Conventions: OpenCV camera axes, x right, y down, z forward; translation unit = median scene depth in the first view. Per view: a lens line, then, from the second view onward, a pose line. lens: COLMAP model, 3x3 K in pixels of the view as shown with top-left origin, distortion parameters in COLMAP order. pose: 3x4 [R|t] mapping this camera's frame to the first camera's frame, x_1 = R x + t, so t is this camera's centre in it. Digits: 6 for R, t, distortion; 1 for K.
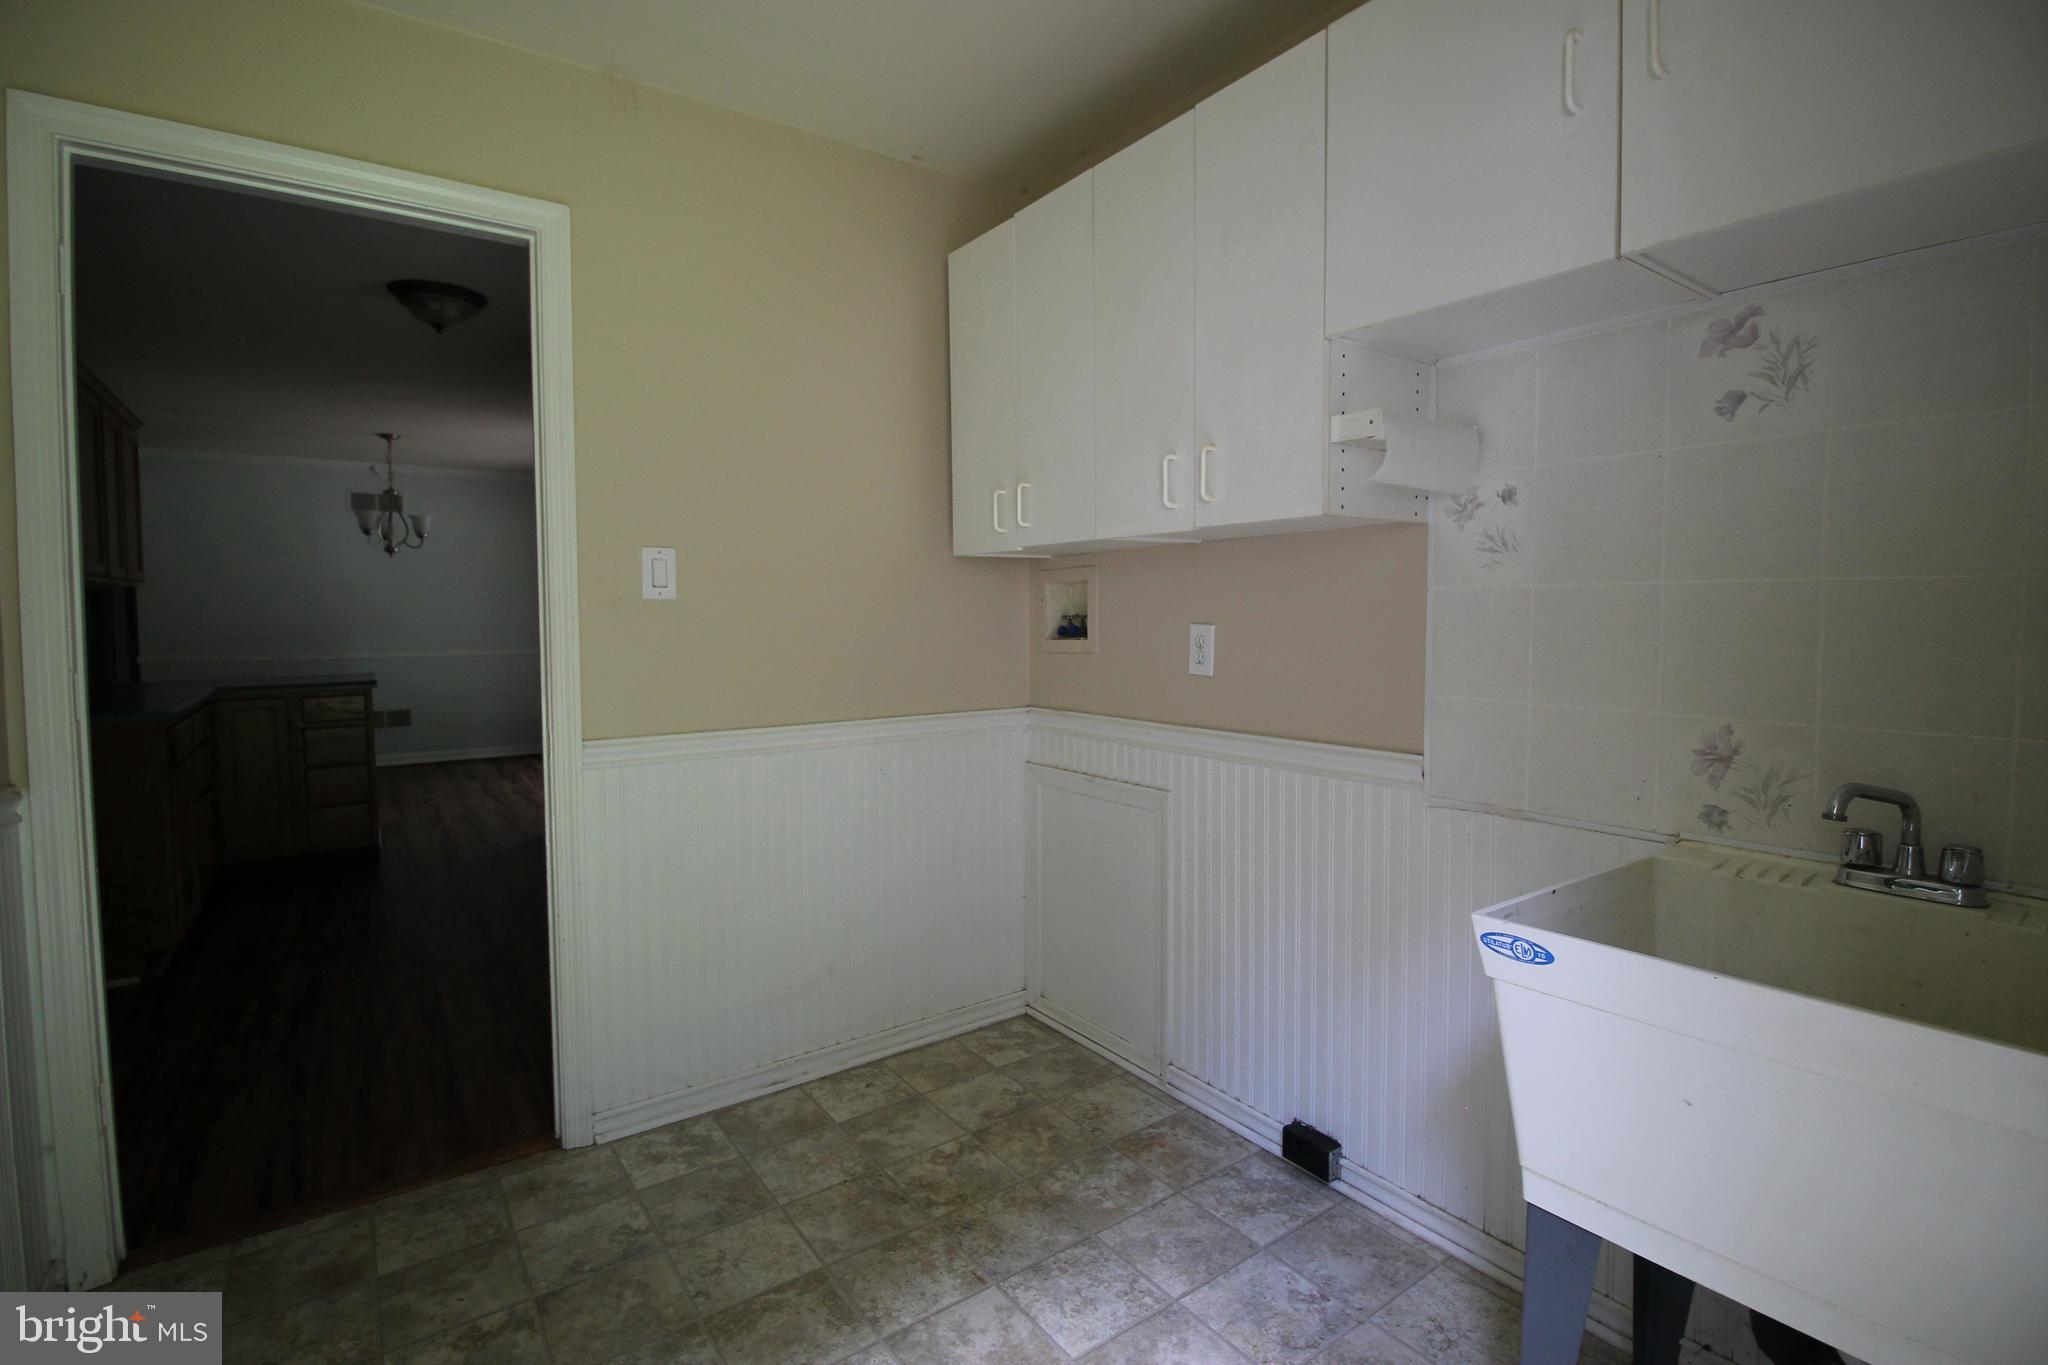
lens RADIAL K [[955.7, 0, 1045.5], [0, 955.7, 666.2], [0, 0, 1]] dist [0.001215, -0.014728]
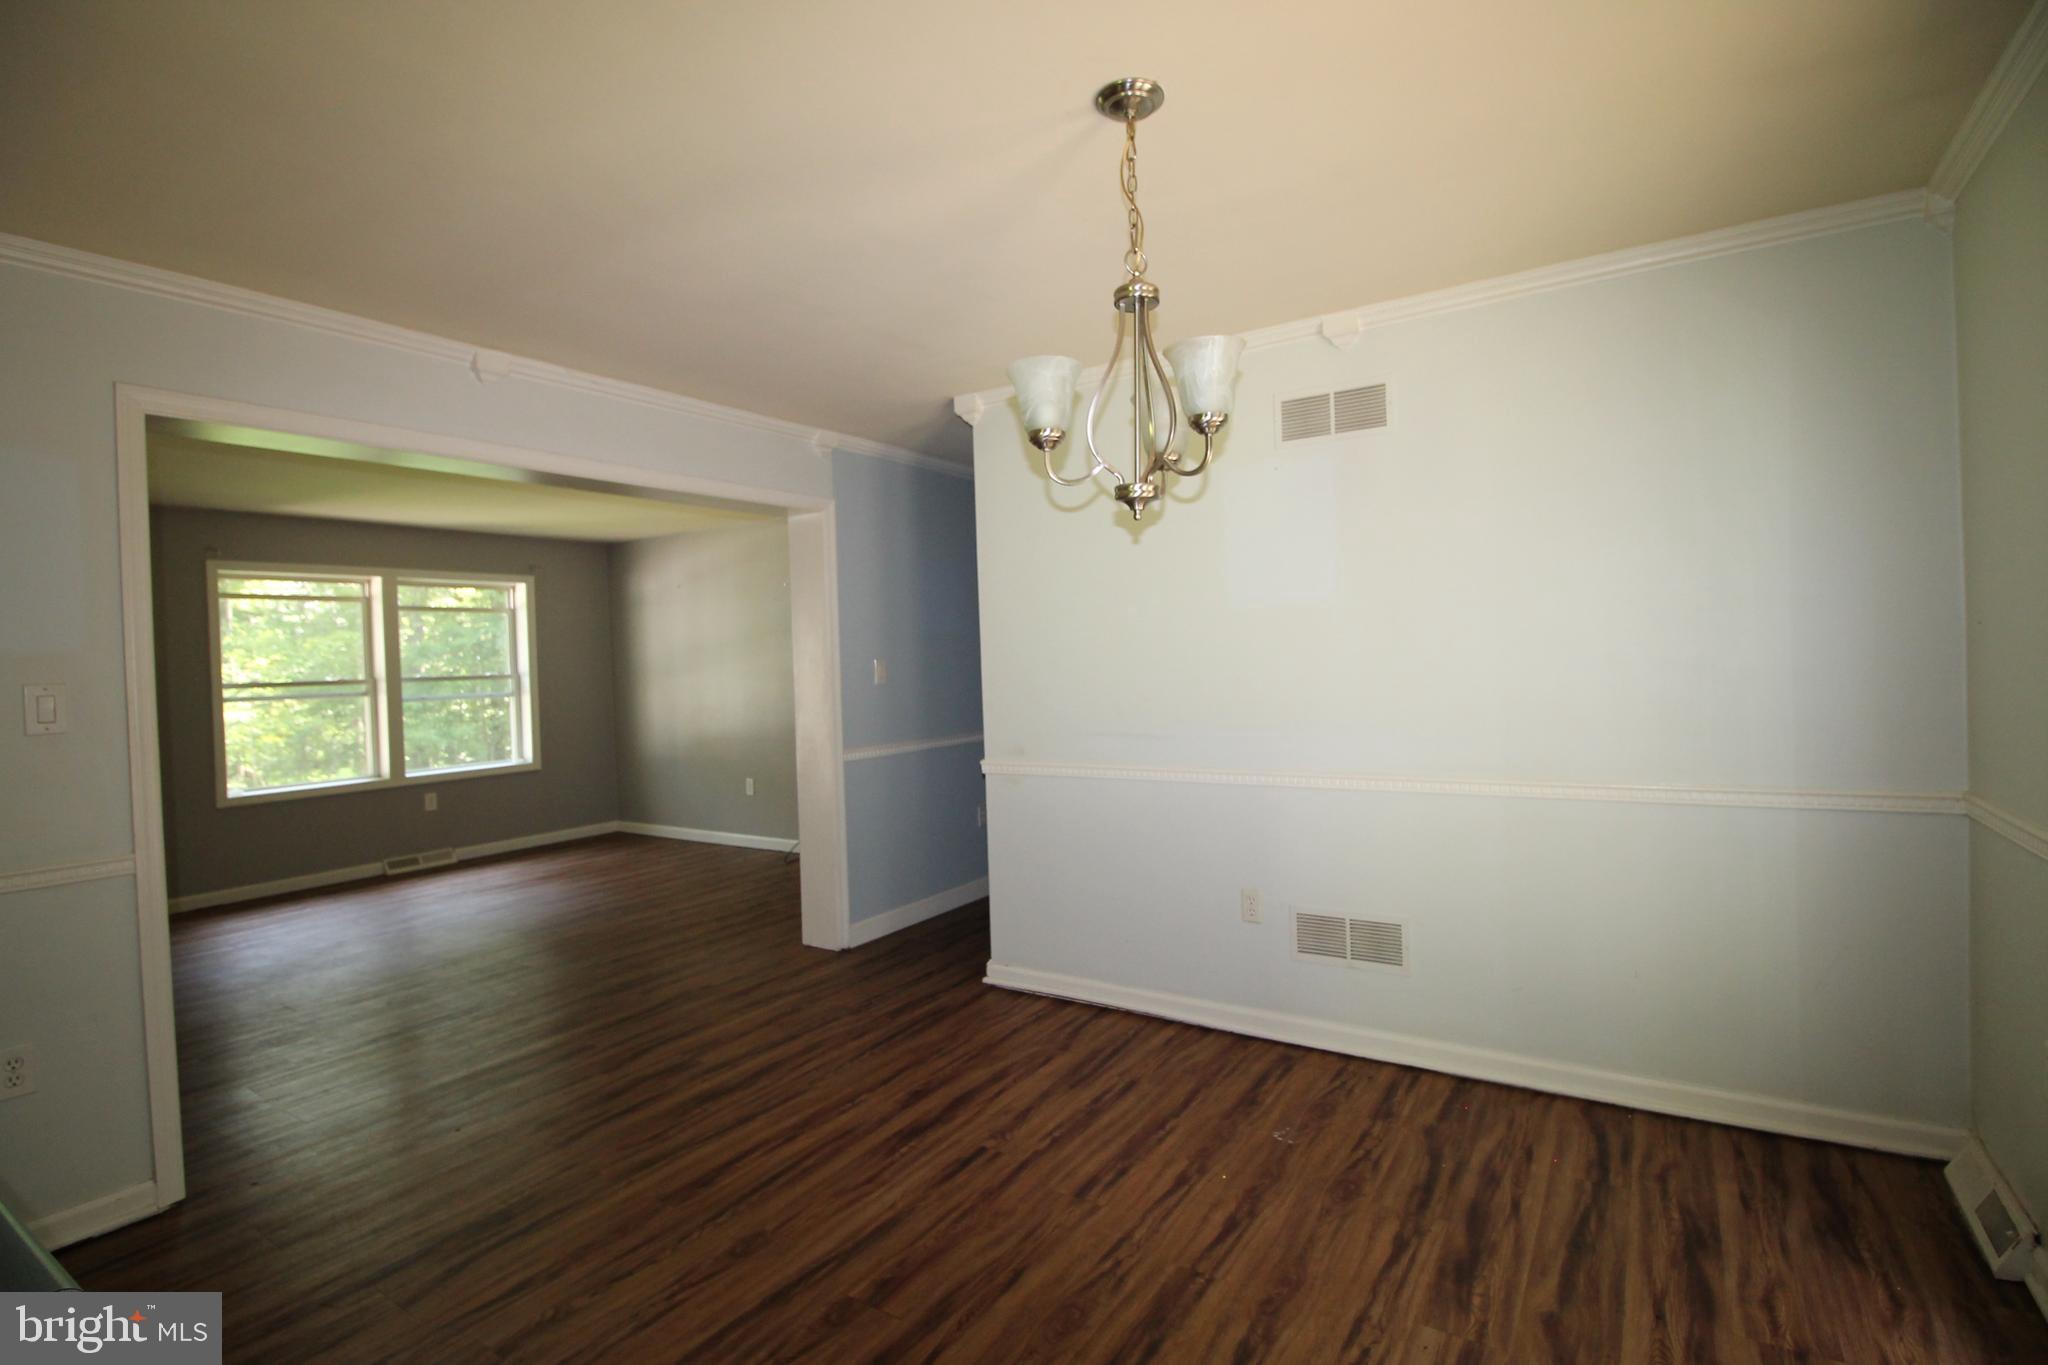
lens RADIAL K [[953.8, 0, 1044.3], [0, 953.8, 668.8], [0, 0, 1]] dist [-0.002873, -0.012031]
pose [[0.354594, 0.002124, -0.935018, -0.427658], [-0.018640, 0.999815, -0.004798, -0.067765], [0.934835, 0.019130, 0.354568, 0.873231]]
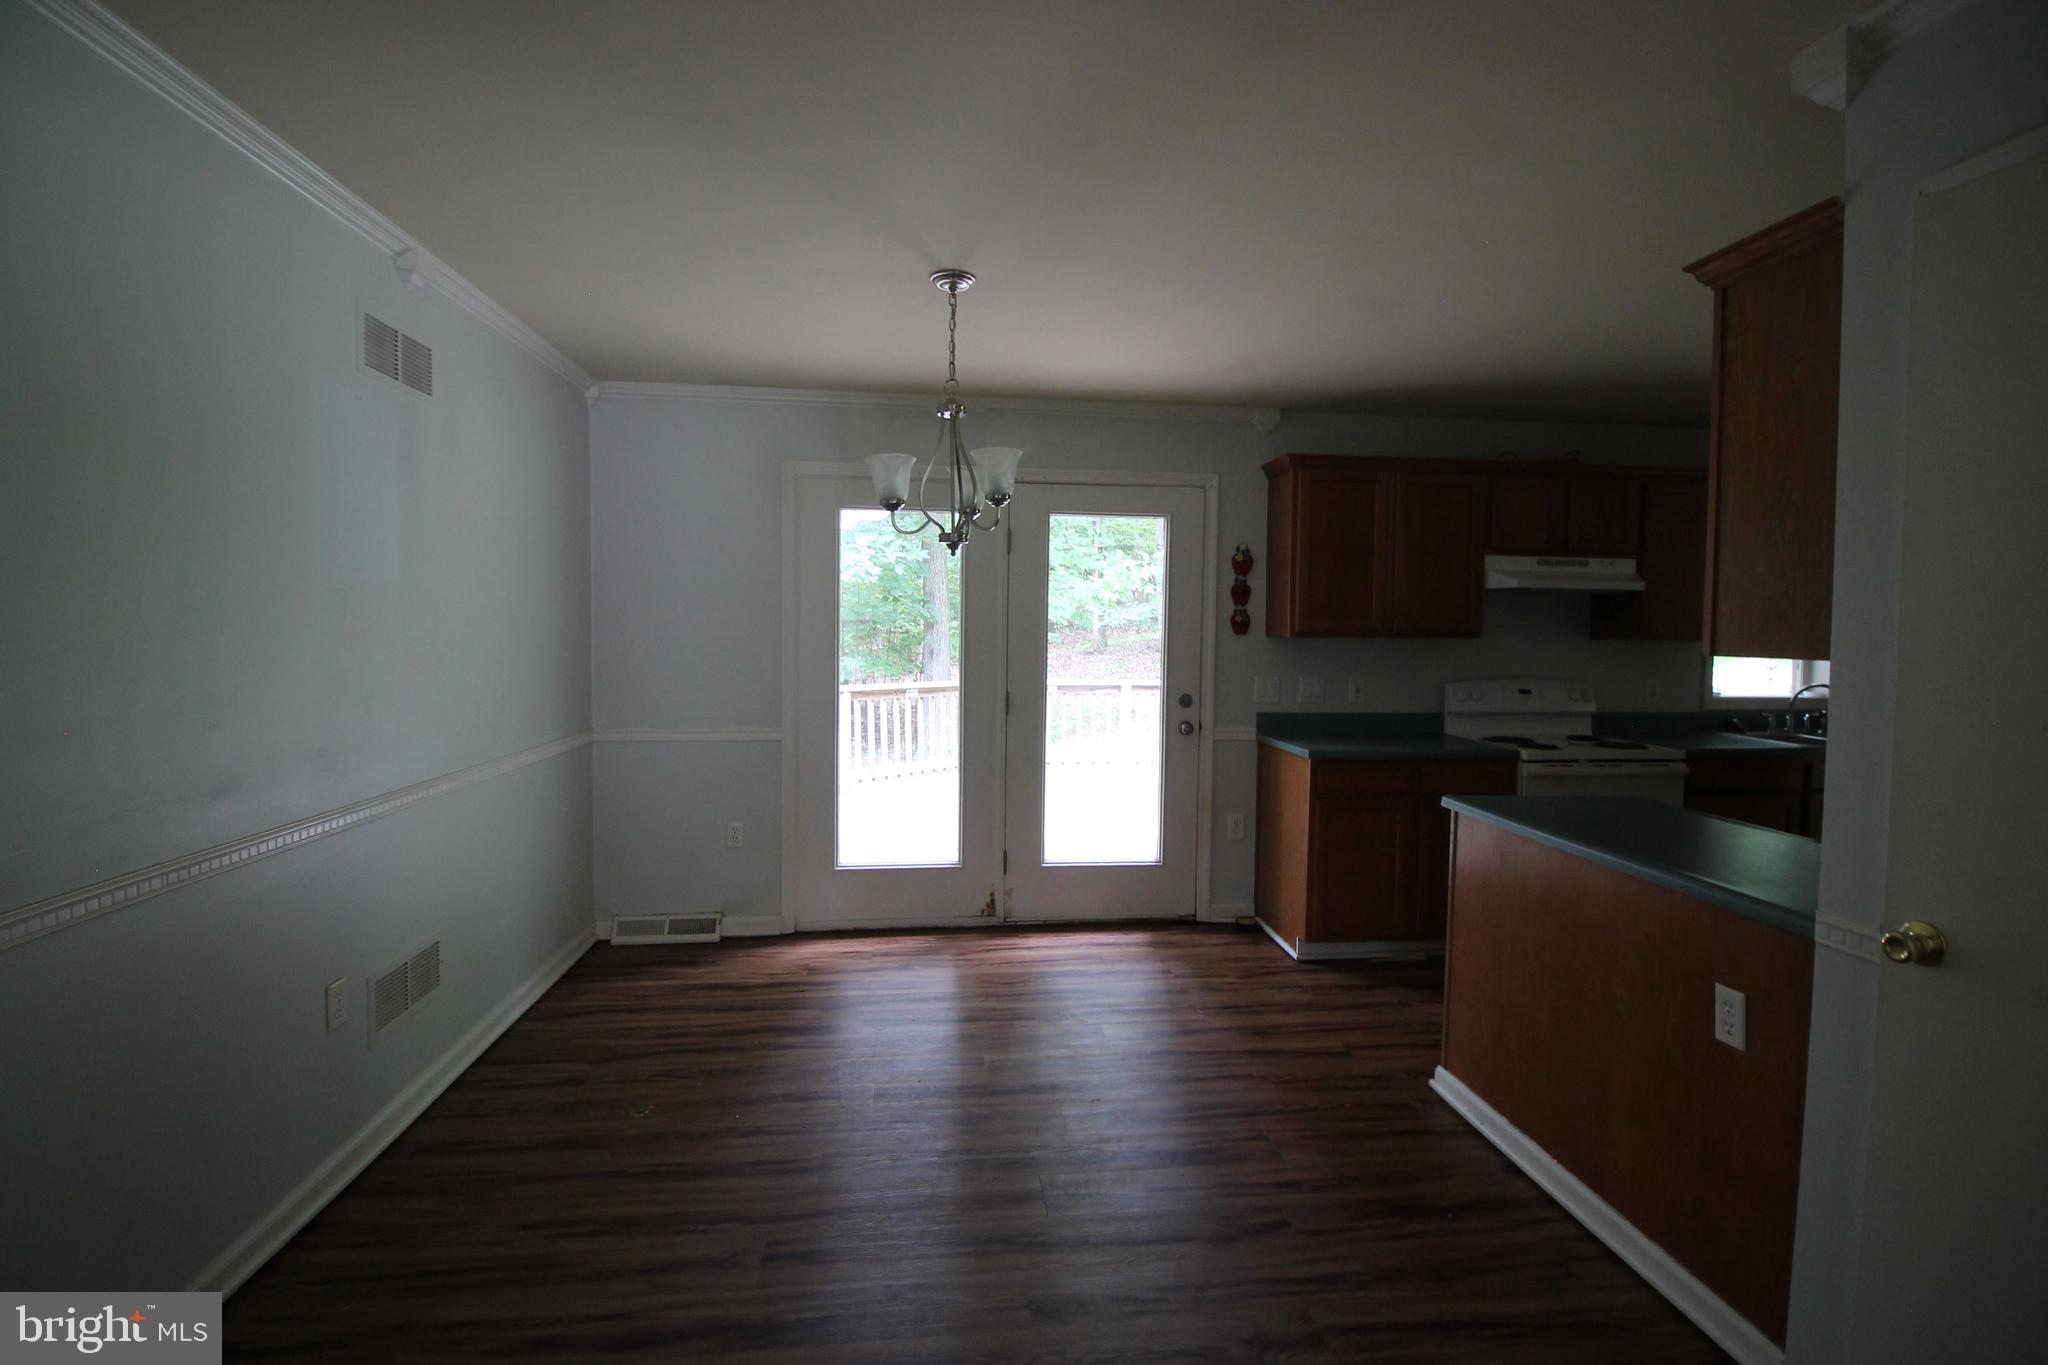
lens RADIAL K [[955.7, 0, 1045.5], [0, 955.7, 666.2], [0, 0, 1]] dist [0.001215, -0.014728]
pose [[0.490033, -0.025018, 0.871345, -1.055336], [0.034845, 0.999351, 0.009097, -0.065901], [-0.871007, 0.025904, 0.490586, 0.747702]]
